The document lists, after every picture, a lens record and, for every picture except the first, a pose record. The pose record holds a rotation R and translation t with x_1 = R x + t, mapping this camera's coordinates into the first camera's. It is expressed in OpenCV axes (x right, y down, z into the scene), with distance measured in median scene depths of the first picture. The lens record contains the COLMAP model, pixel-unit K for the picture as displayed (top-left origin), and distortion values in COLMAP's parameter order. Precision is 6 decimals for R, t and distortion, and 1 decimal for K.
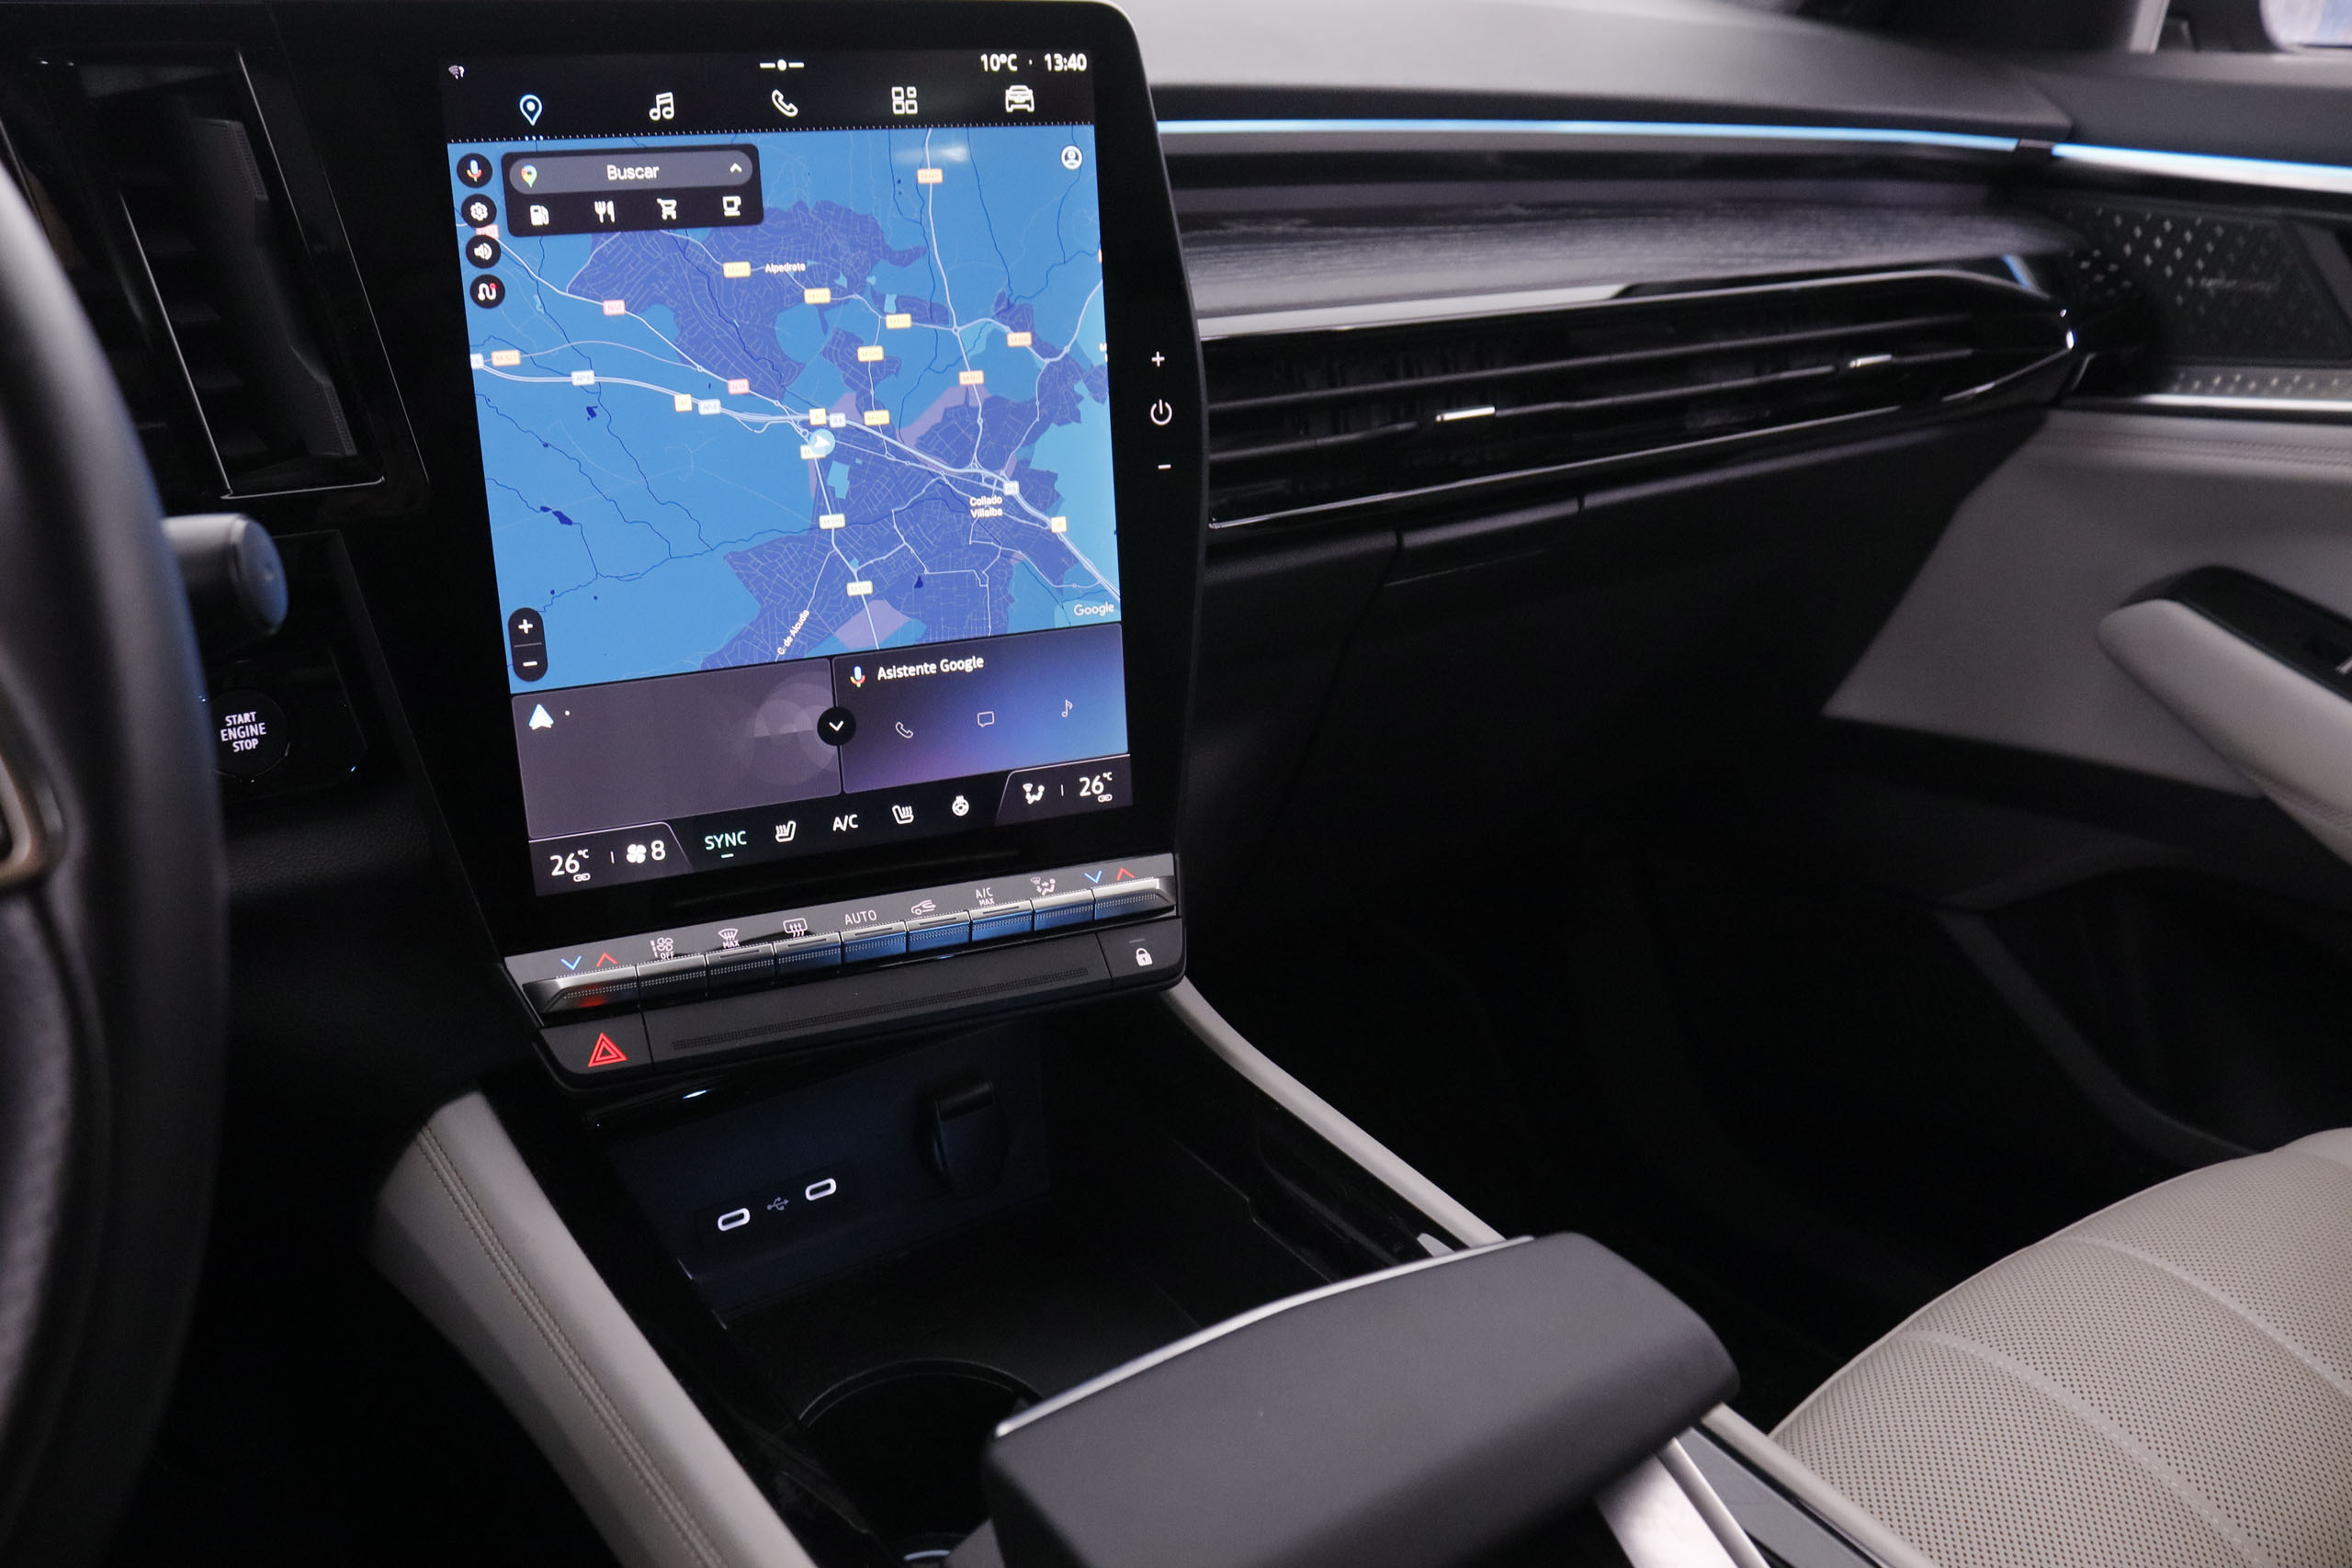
lens RADIAL K [[1985.1, 0, 1208.4], [0, 1985.1, 781.4], [0, 0, 1]] dist [-0.153974, 0.098504]
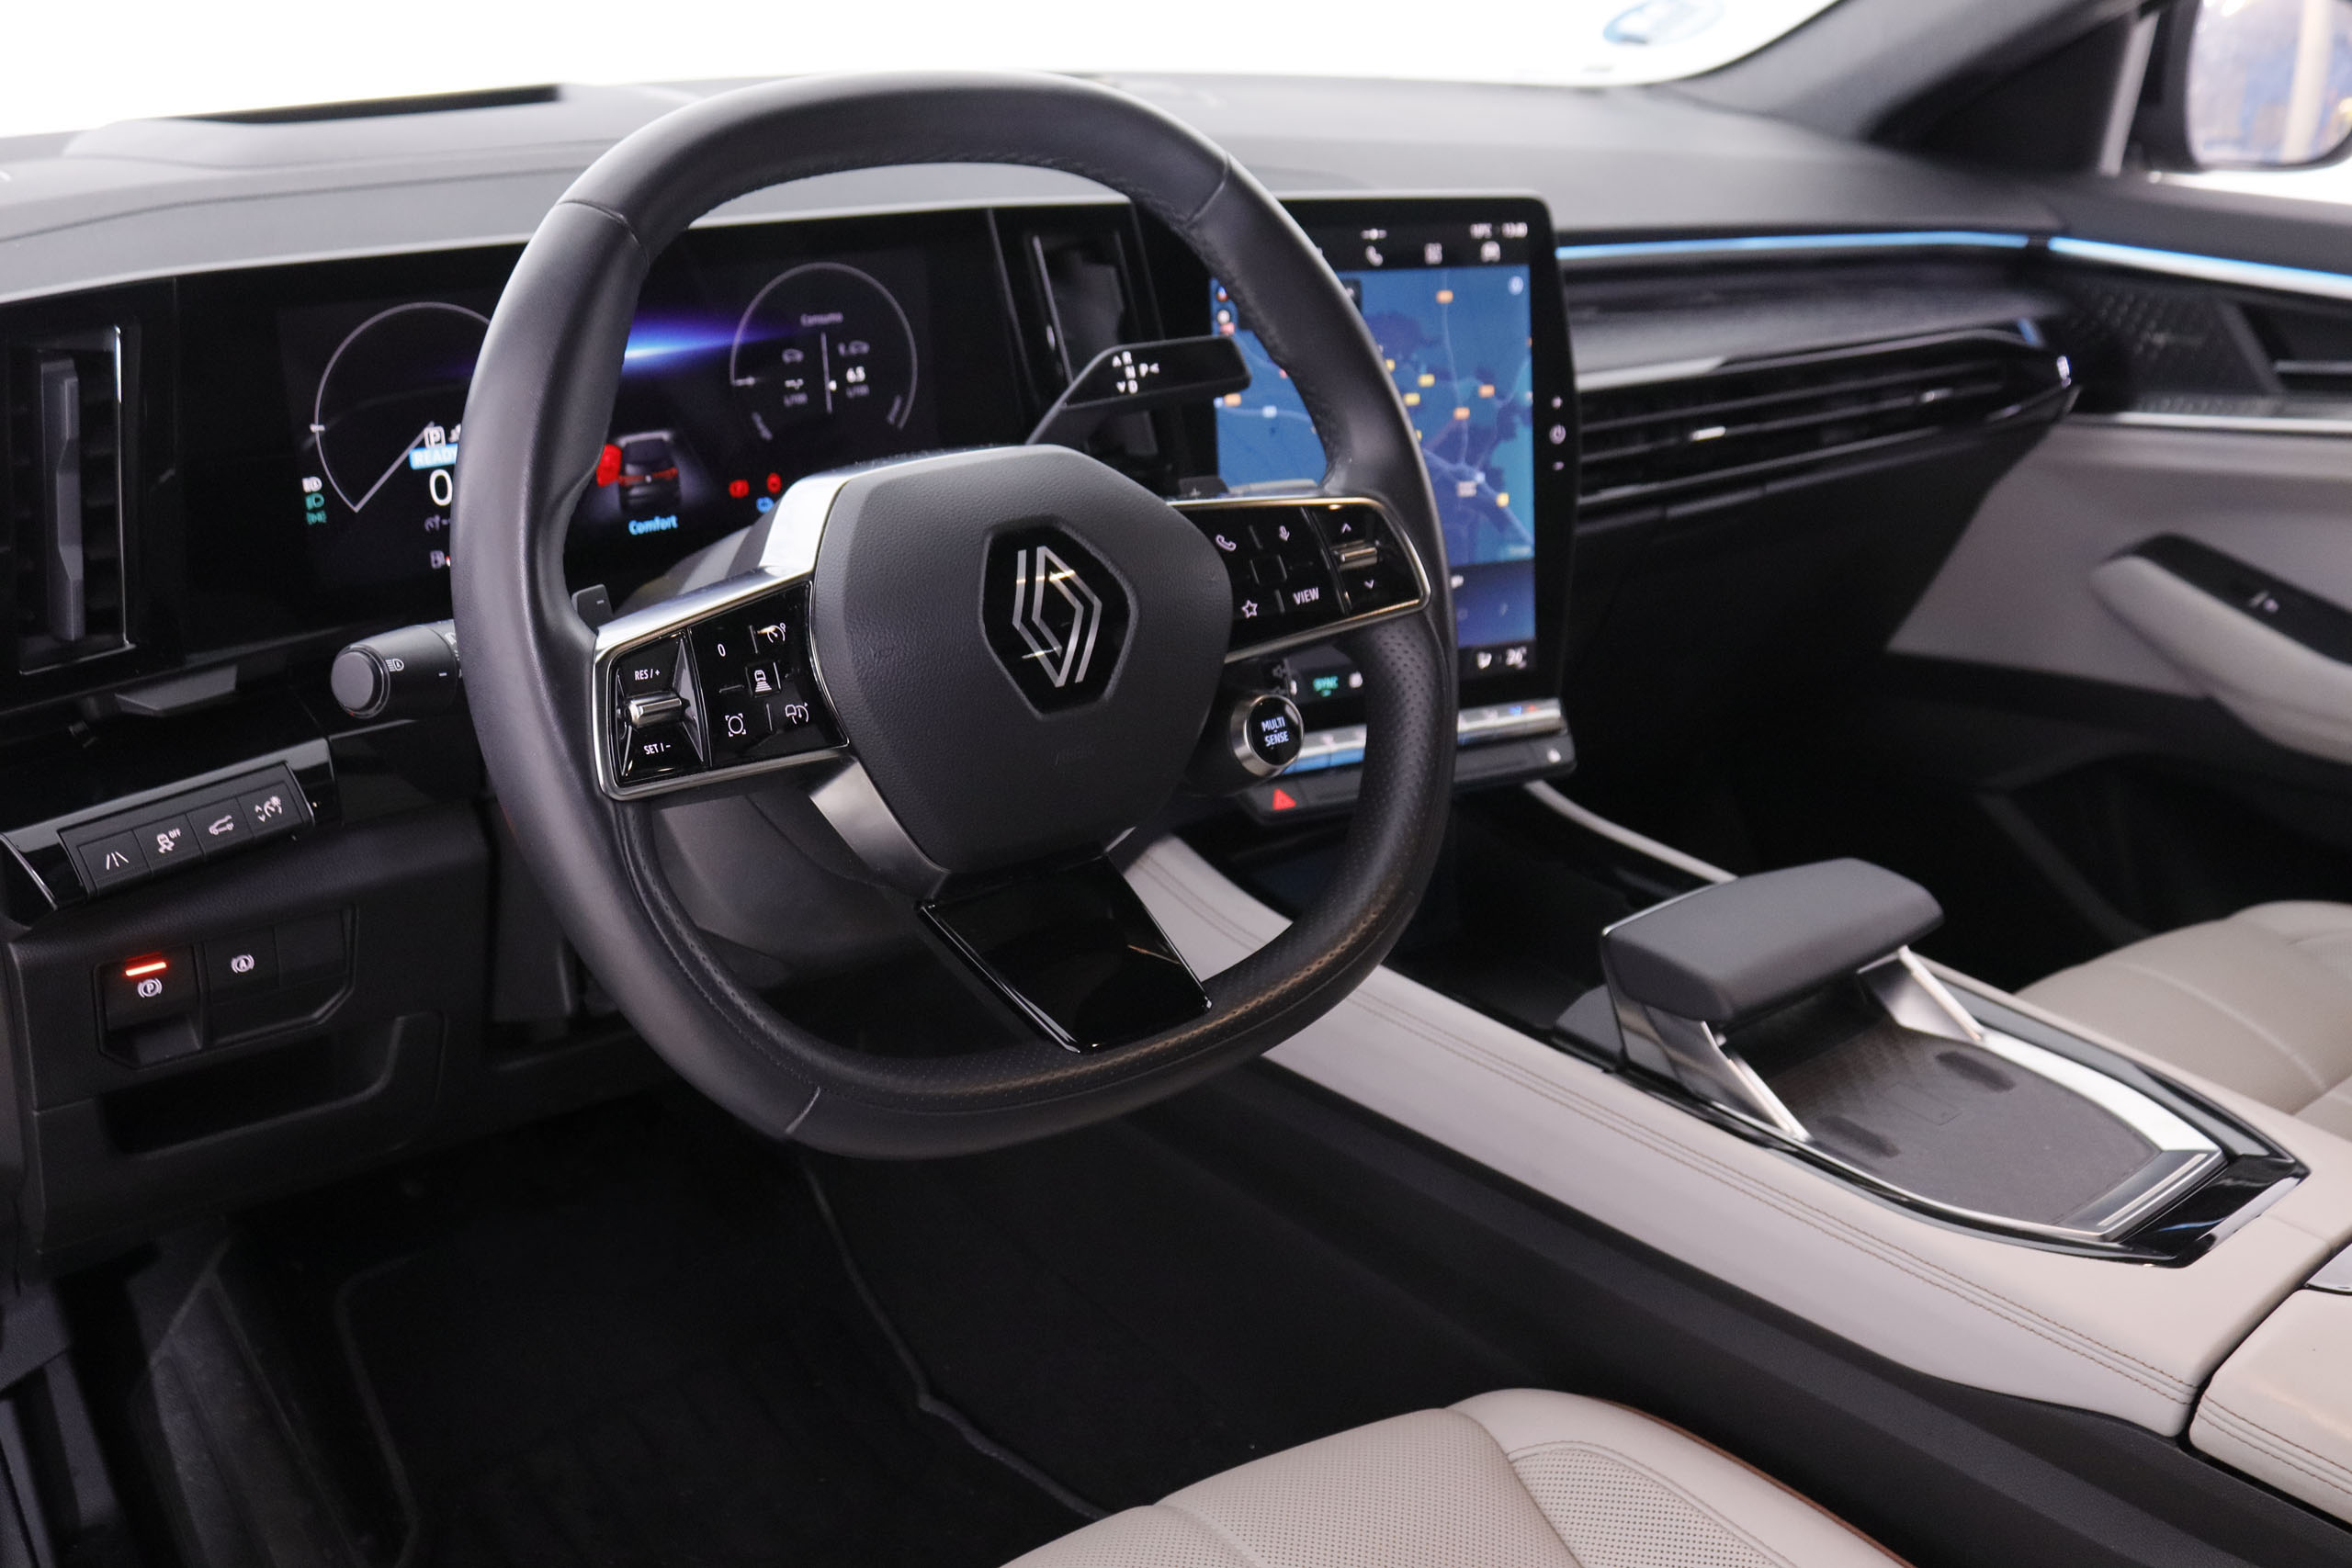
lens RADIAL K [[2269.1, 0, 1191.9], [0, 2269.1, 785.9], [0, 0, 1]] dist [-0.098955, 0.000000]
pose [[0.997657, -0.018107, 0.065980, -0.469300], [0.020229, 0.999295, -0.031634, 0.169677], [-0.065360, 0.032895, 0.997319, -0.898087]]
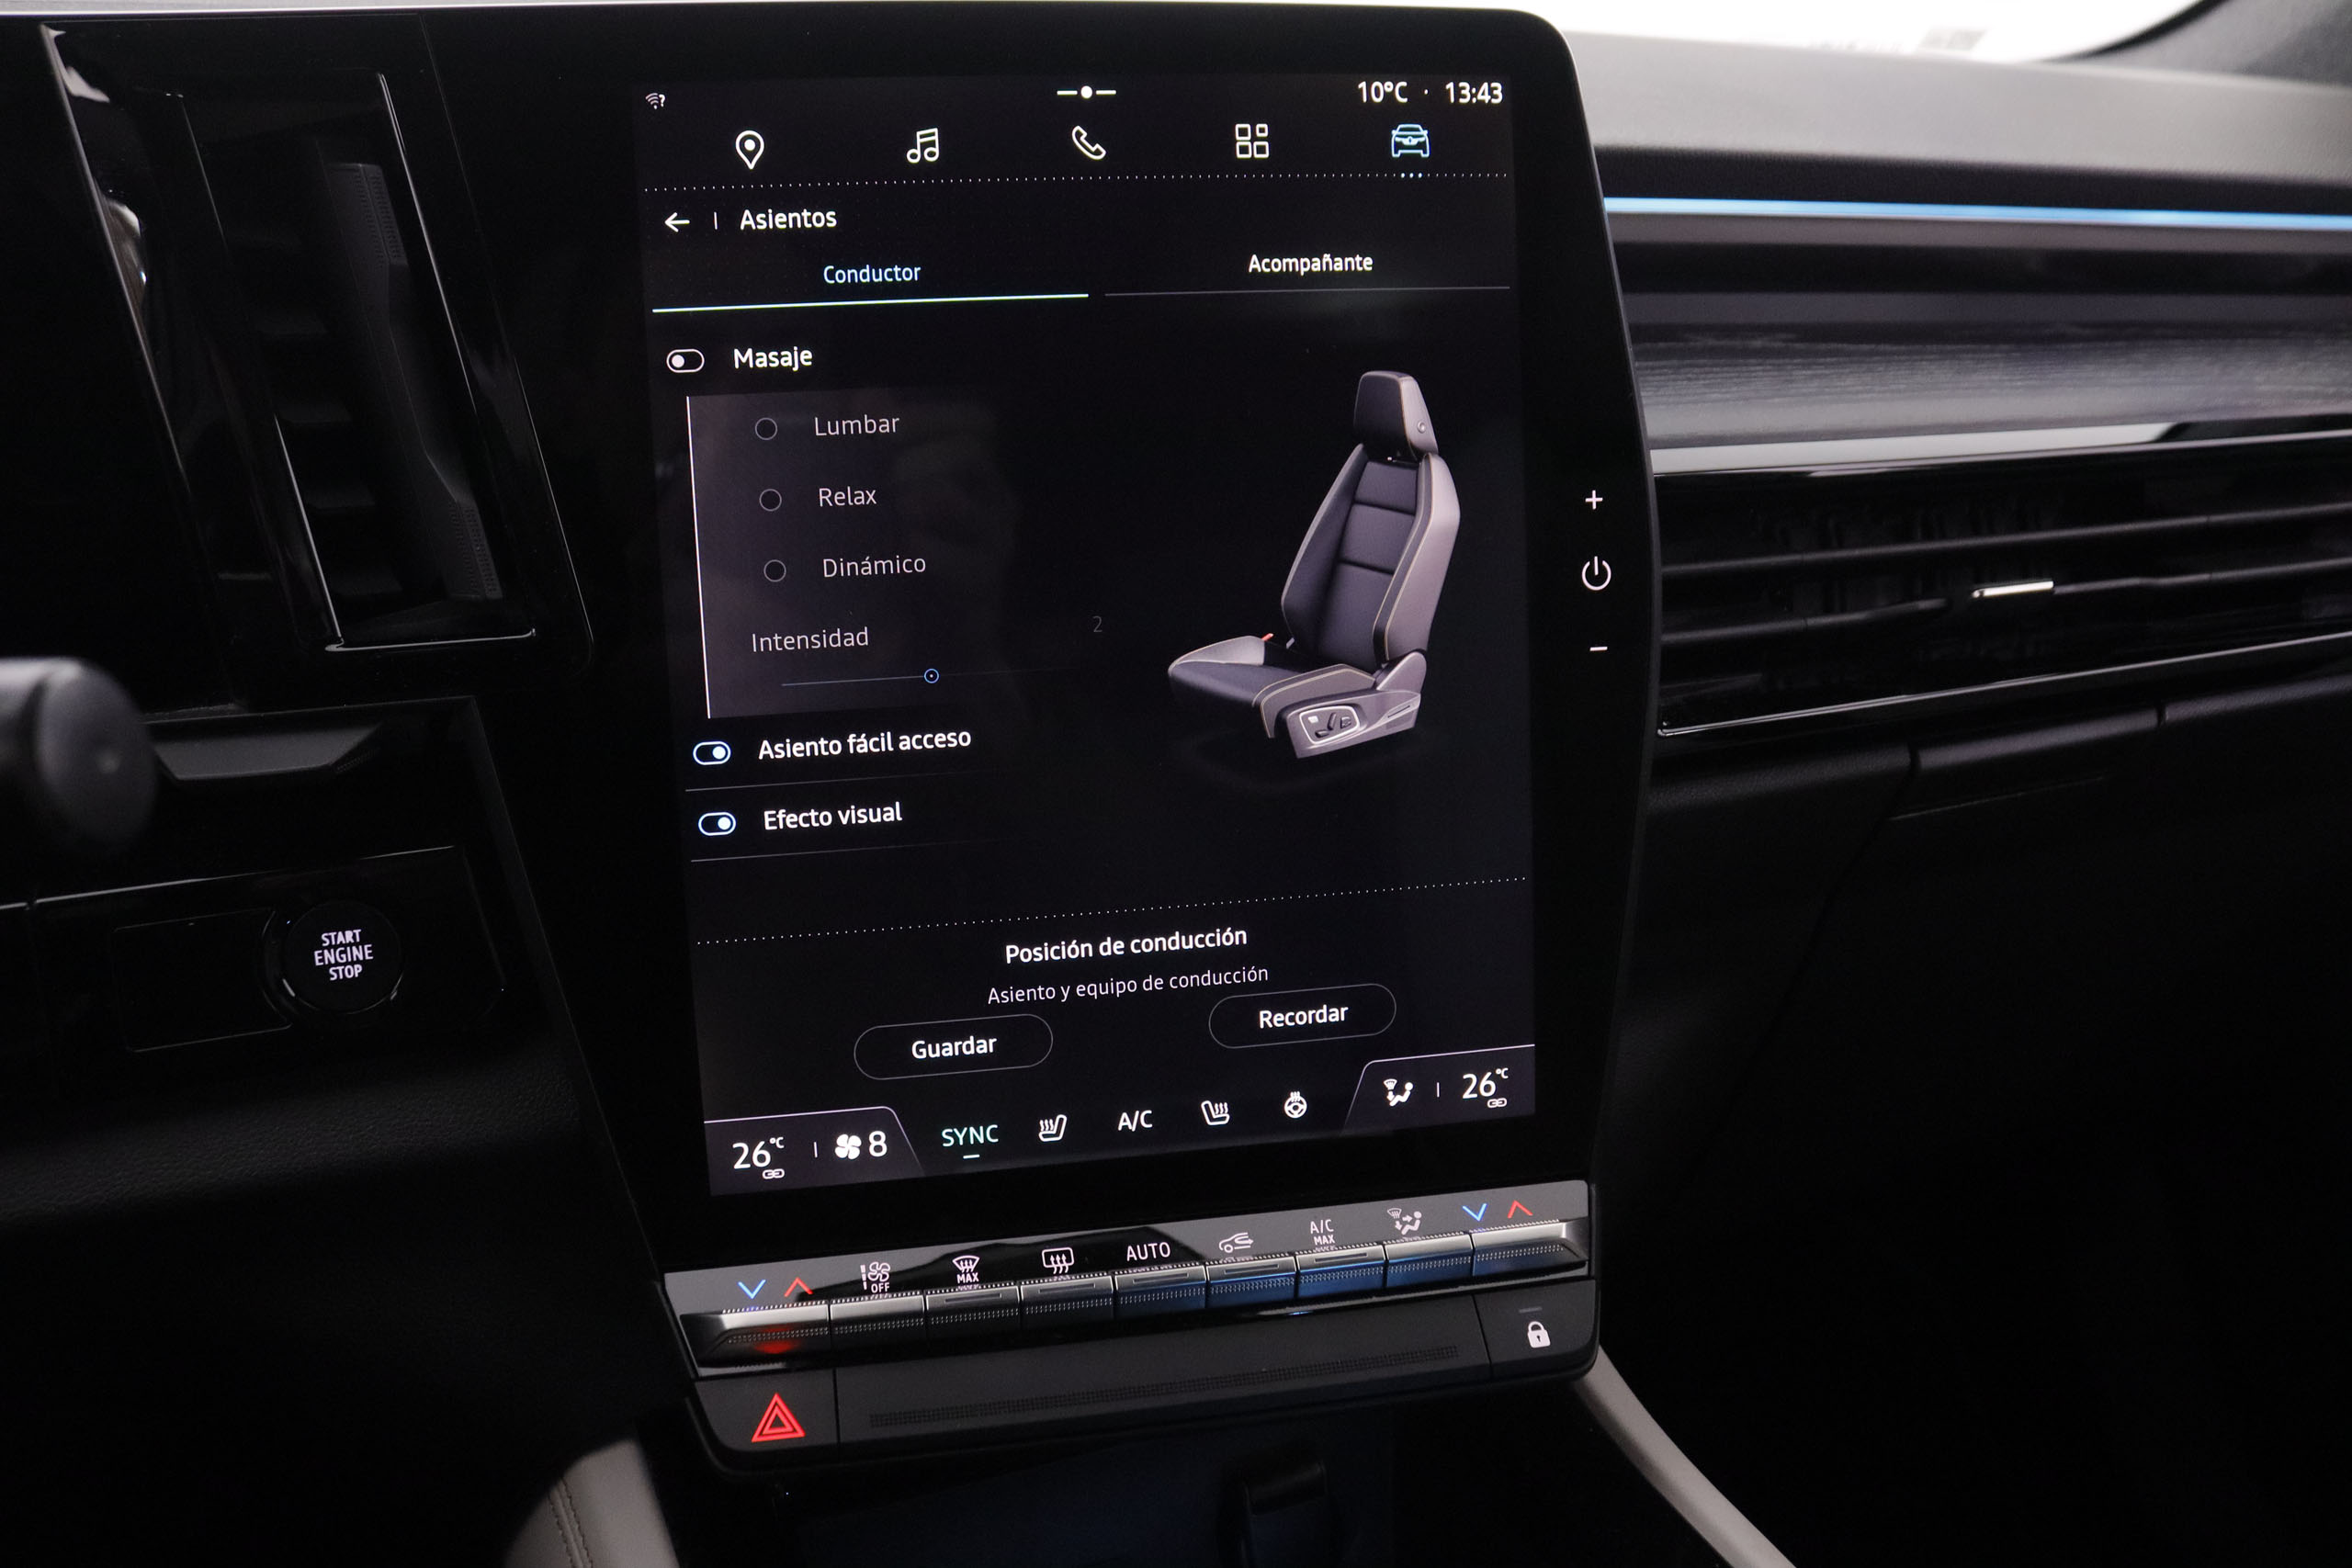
lens RADIAL K [[1985.1, 0, 1168.6], [0, 1985.1, 775.7], [0, 0, 1]] dist [-0.153974, 0.098504]
pose [[0.972797, 0.034122, -0.229133, -0.008537], [-0.057207, 0.993844, -0.094876, -0.036329], [0.224486, 0.105403, 0.968760, 0.275644]]
